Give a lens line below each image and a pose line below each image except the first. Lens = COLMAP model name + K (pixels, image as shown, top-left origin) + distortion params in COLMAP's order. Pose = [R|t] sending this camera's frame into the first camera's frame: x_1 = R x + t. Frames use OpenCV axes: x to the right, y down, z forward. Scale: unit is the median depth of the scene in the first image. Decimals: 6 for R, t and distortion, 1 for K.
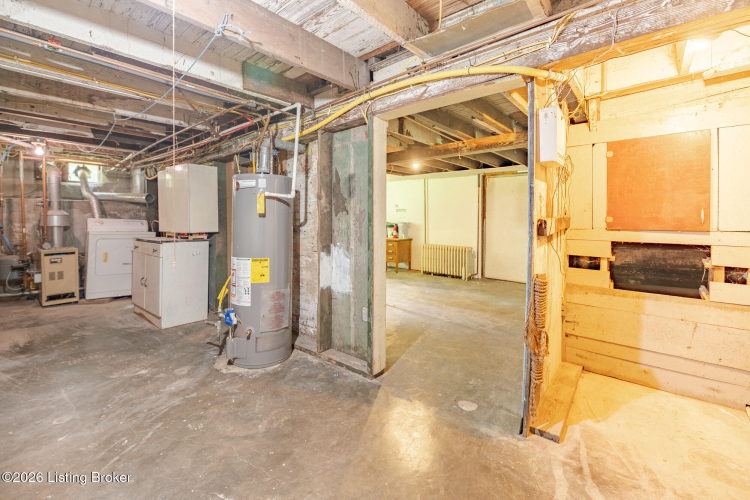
lens RADIAL K [[297.3, 0, 393.1], [0, 297.3, 222.8], [0, 0, 1]] dist [0.012085, -0.000115]
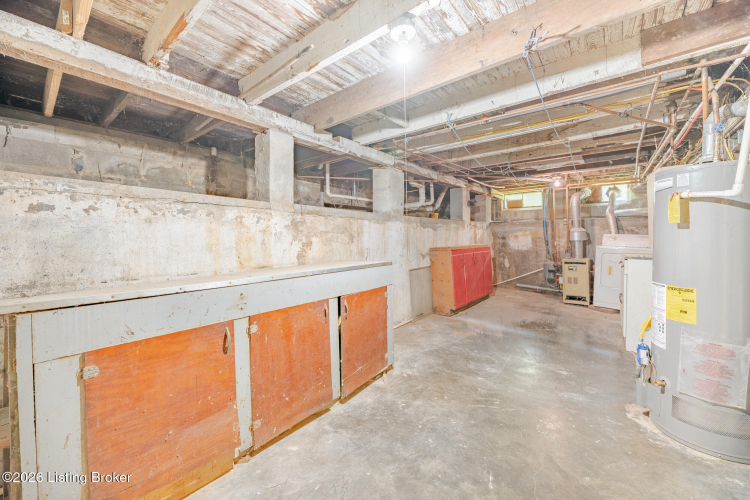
lens RADIAL K [[307.7, 0, 362.2], [0, 307.7, 235.6], [0, 0, 1]] dist [0.000369, -0.000247]
pose [[0.017720, -0.005301, -0.999829, 0.159086], [-0.006269, 0.999966, -0.005413, 0.003787], [0.999823, 0.006363, 0.017687, 0.137759]]
